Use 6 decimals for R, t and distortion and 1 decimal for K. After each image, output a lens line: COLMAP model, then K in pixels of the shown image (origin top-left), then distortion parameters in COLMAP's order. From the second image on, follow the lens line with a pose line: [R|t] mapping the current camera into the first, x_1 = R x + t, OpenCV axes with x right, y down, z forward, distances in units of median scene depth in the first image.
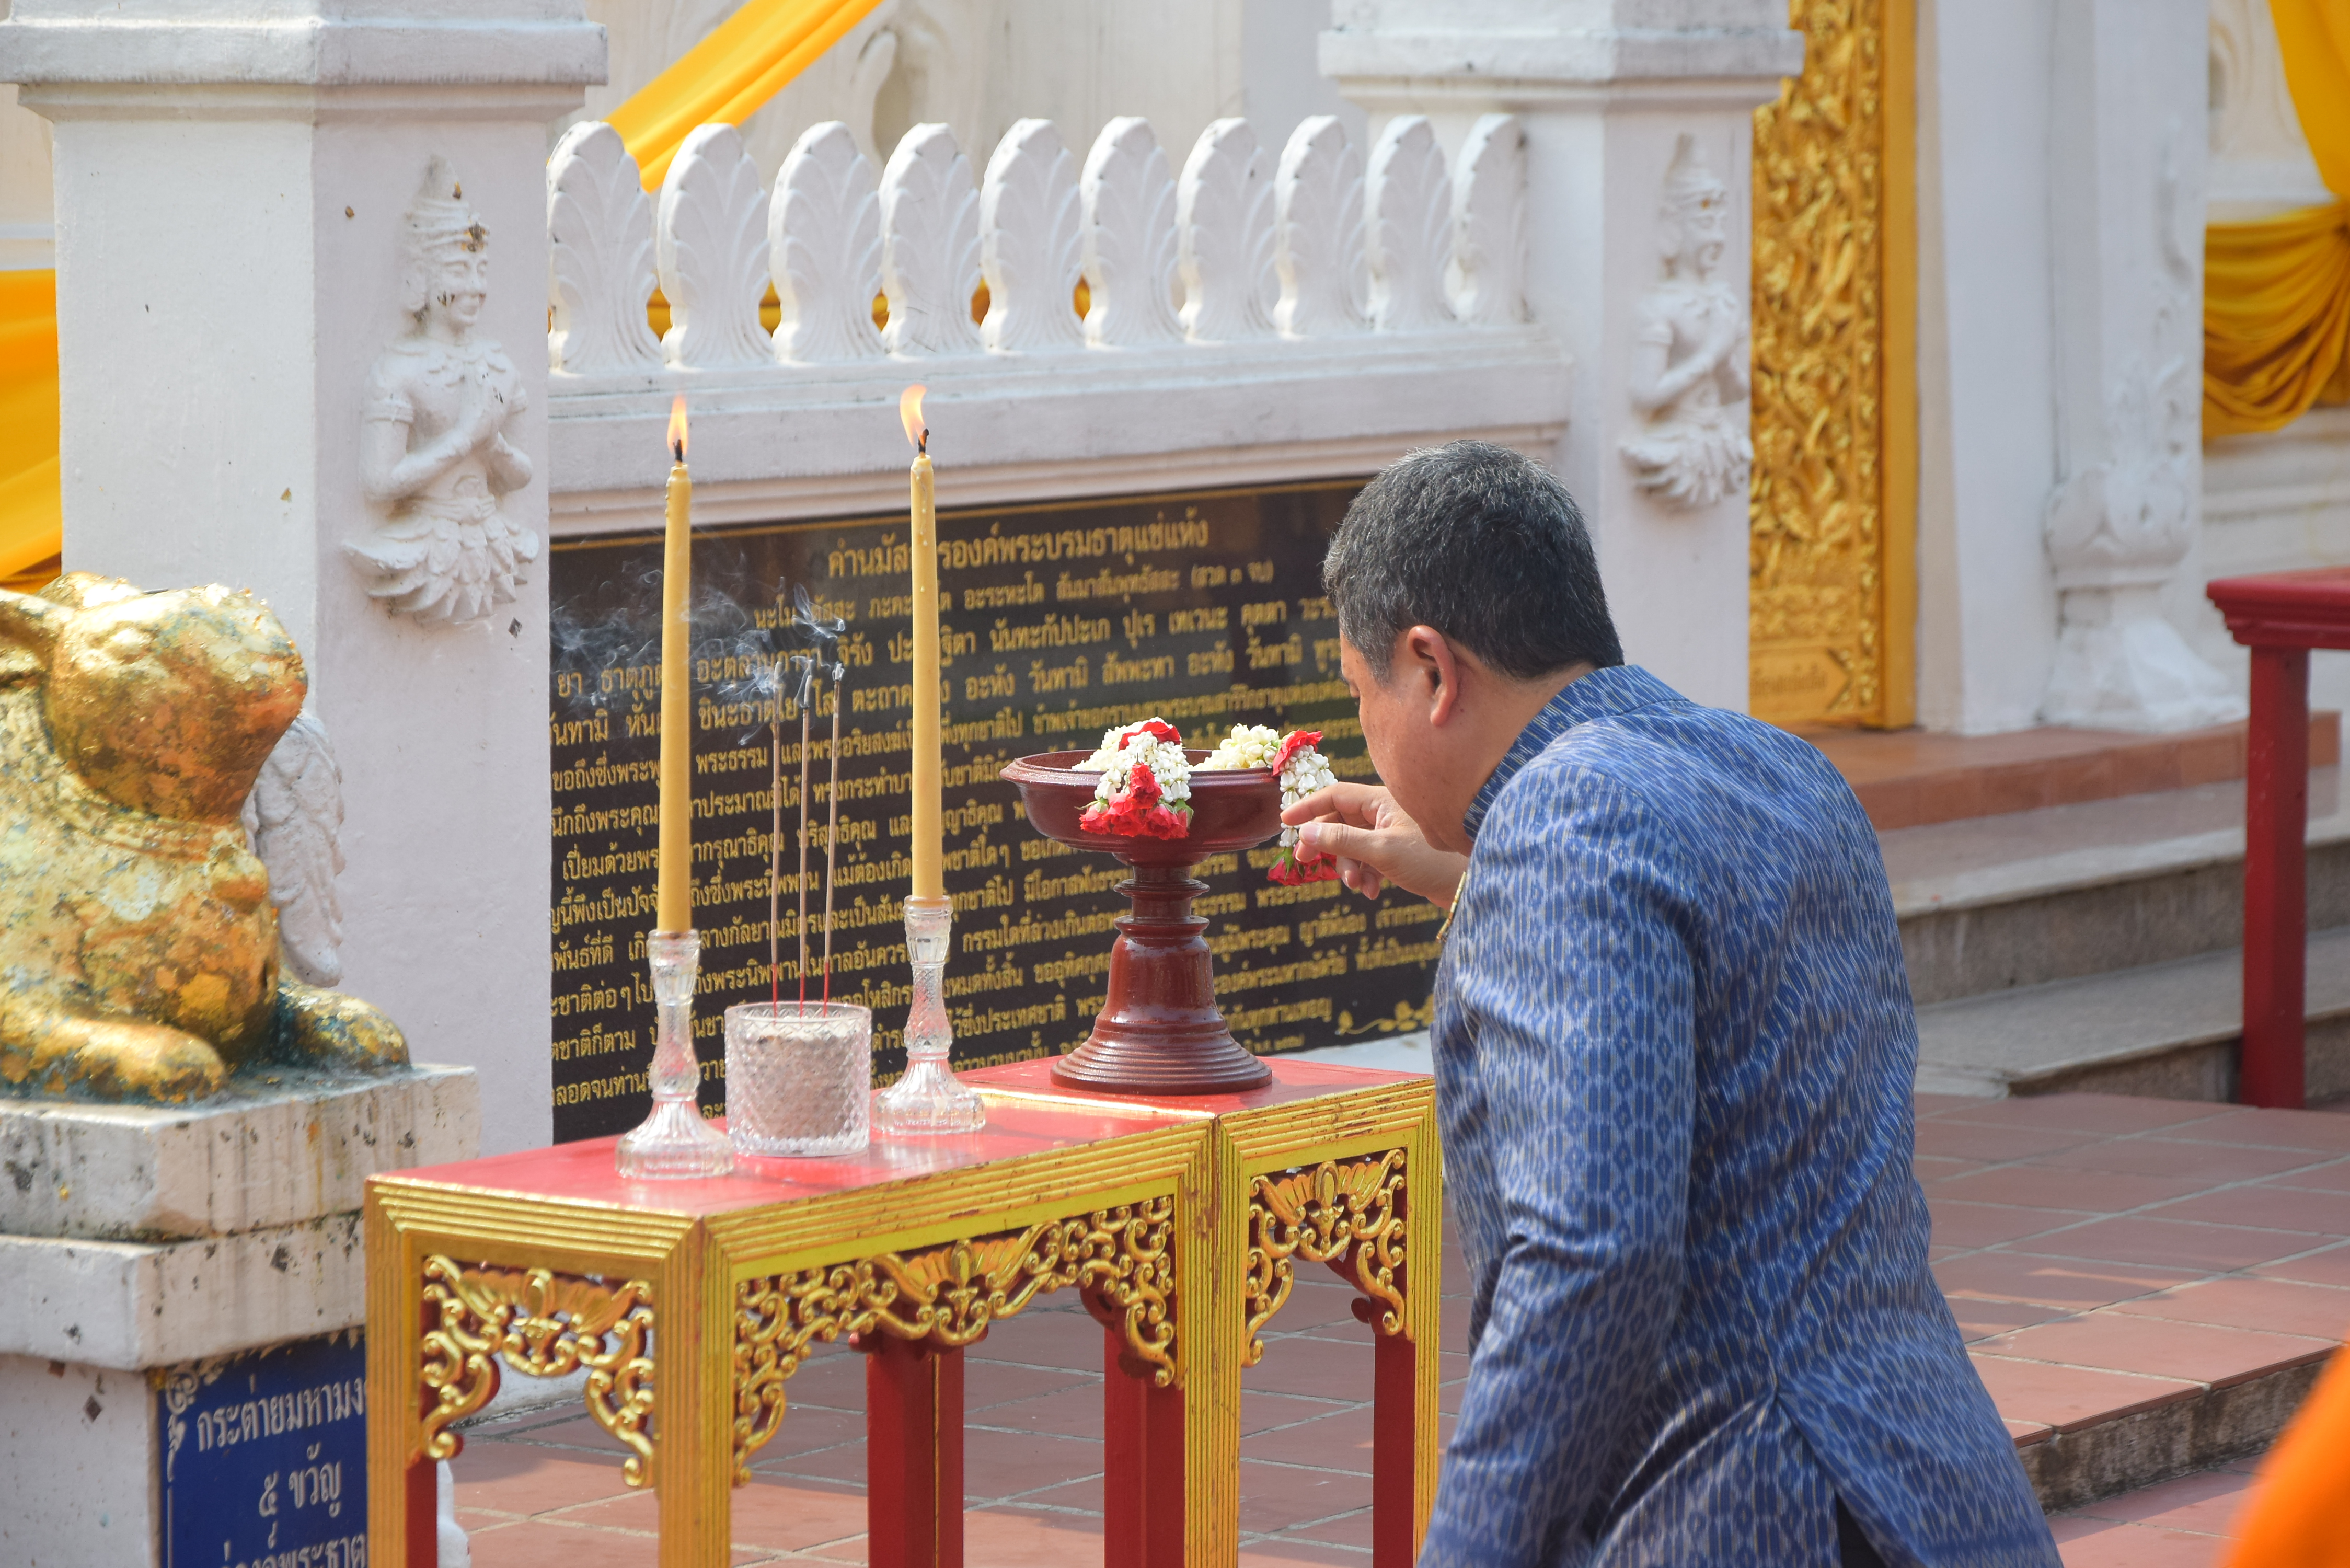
lens RADIAL K [[8088.0, 0, 1175.3], [0, 8088.0, 781.2], [0, 0, 1]] dist [0.025872, 0.000000]
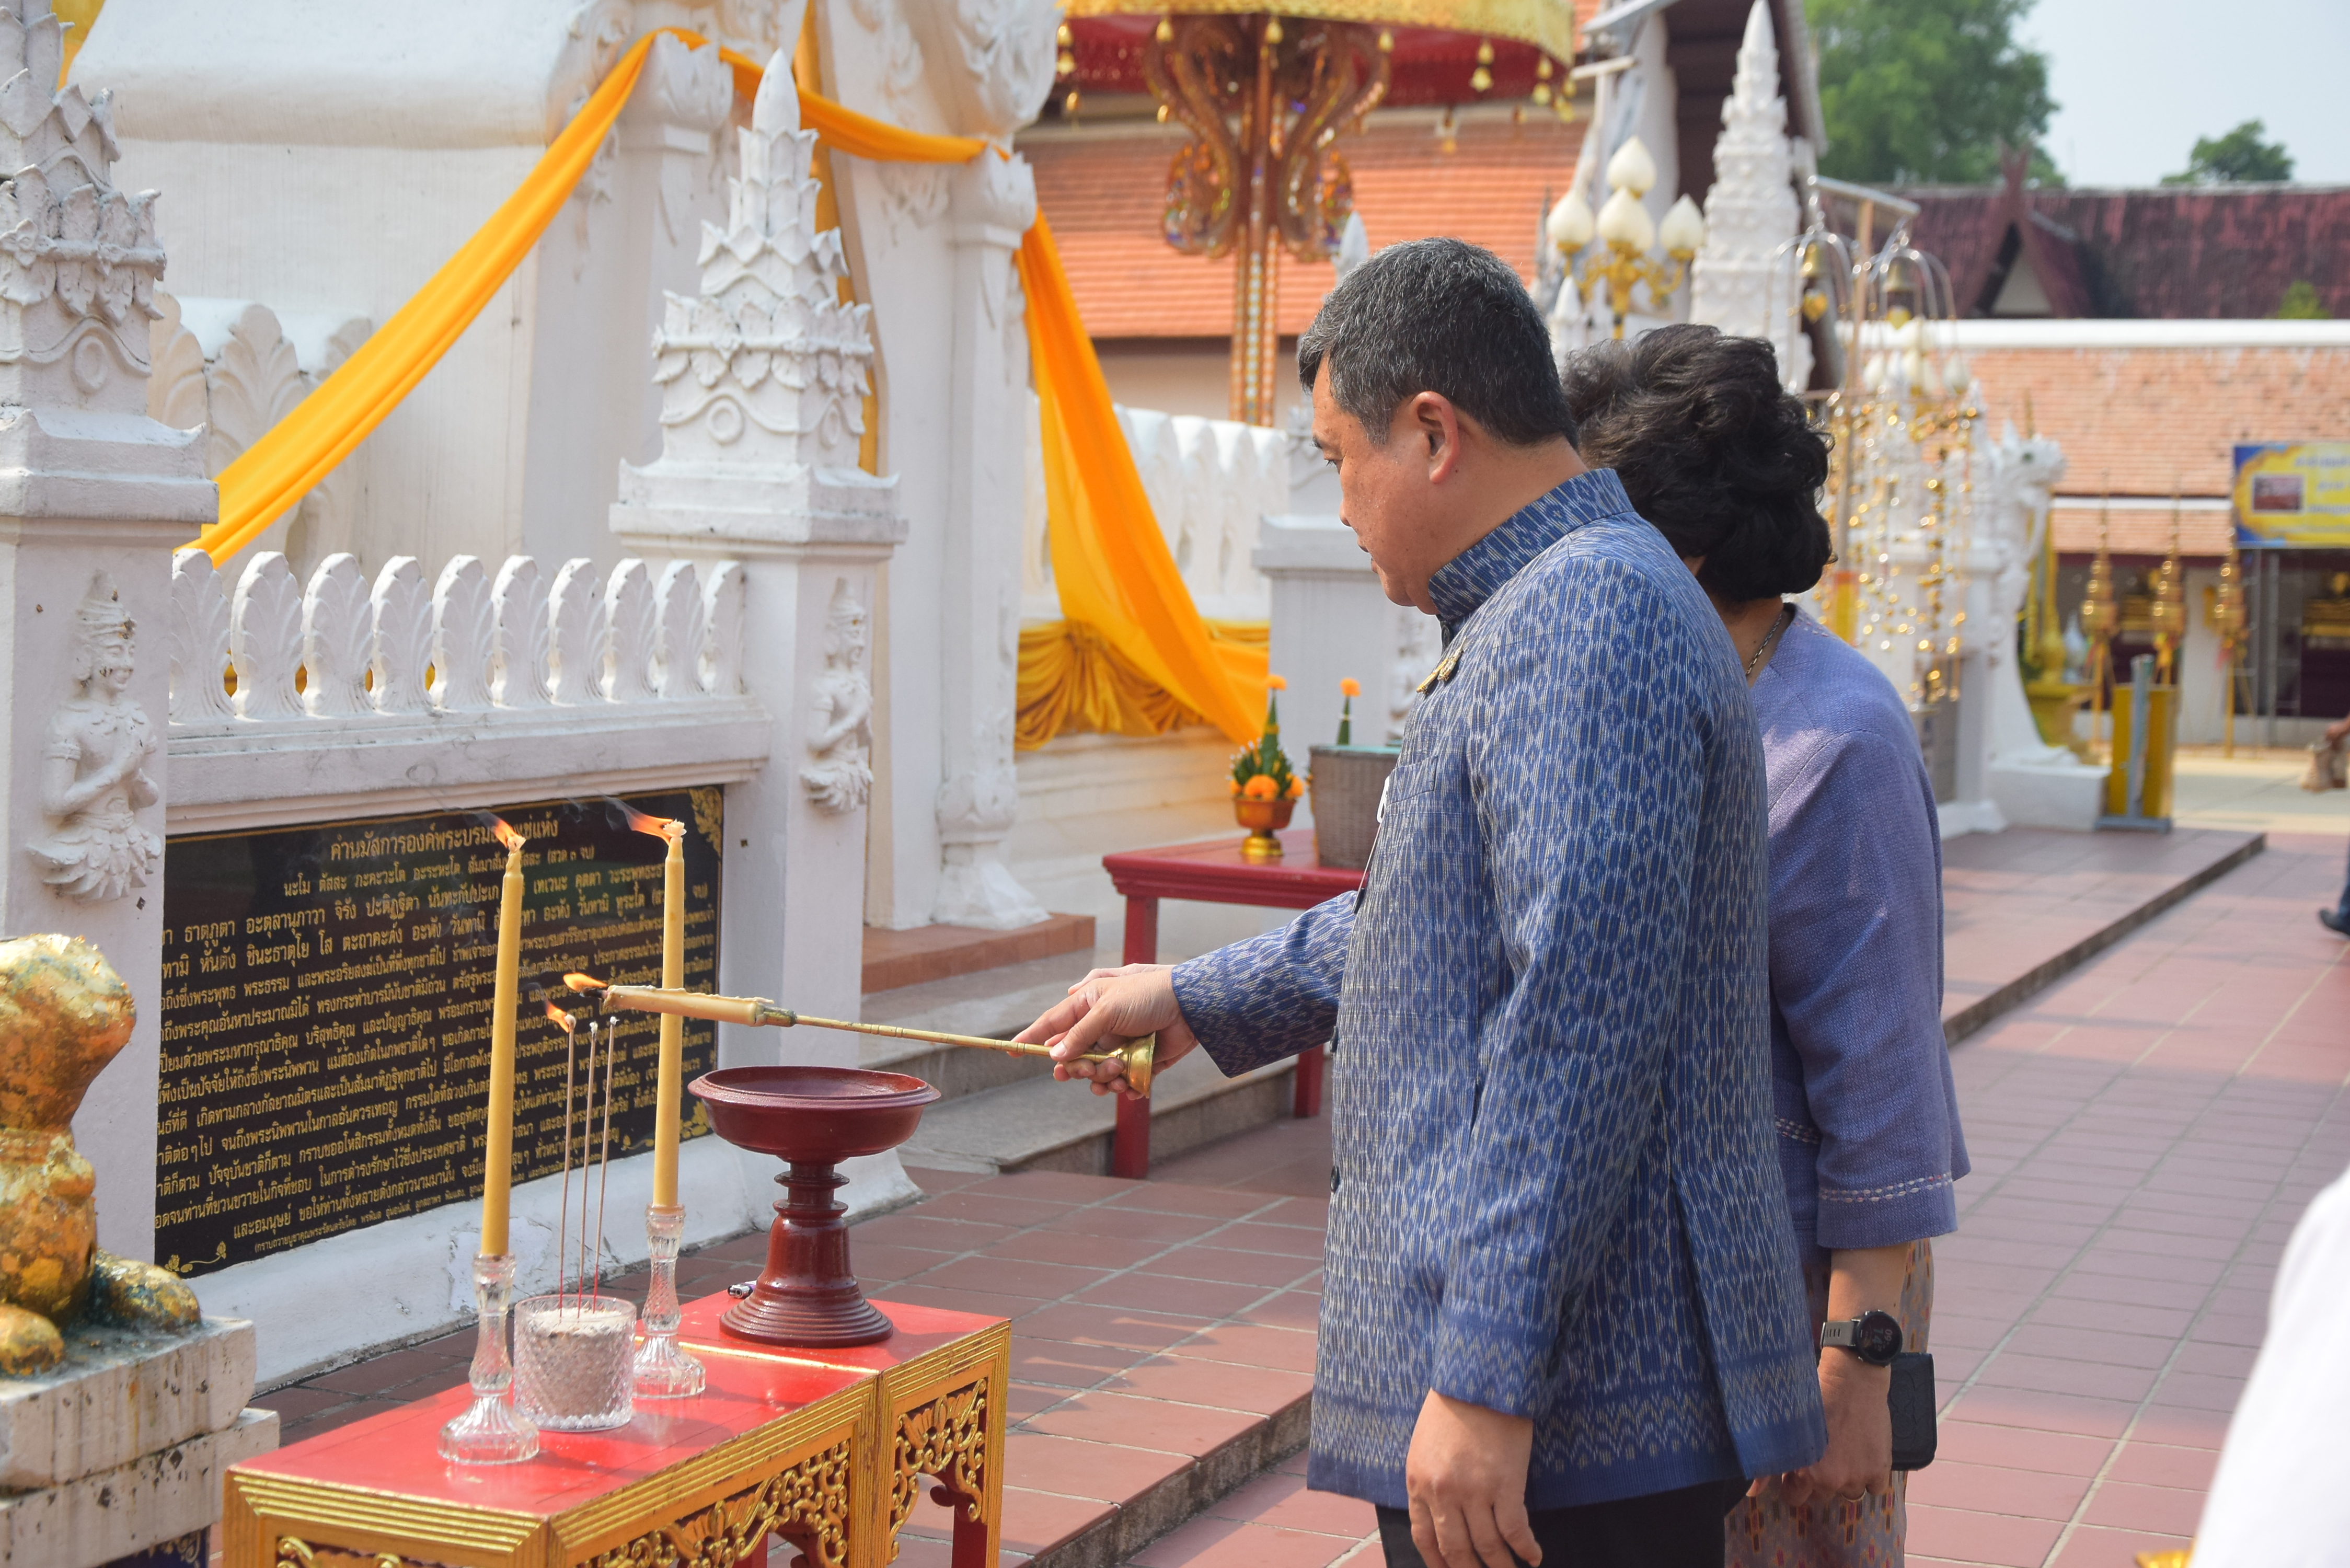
lens RADIAL K [[3921.7, 0, 1172.9], [0, 3921.7, 787.8], [0, 0, 1]] dist [0.004786, 0.000000]
pose [[0.968987, 0.024905, 0.245852, -0.077476], [-0.019694, 0.999527, -0.023635, -0.027096], [-0.246324, 0.018060, 0.969019, 0.295941]]
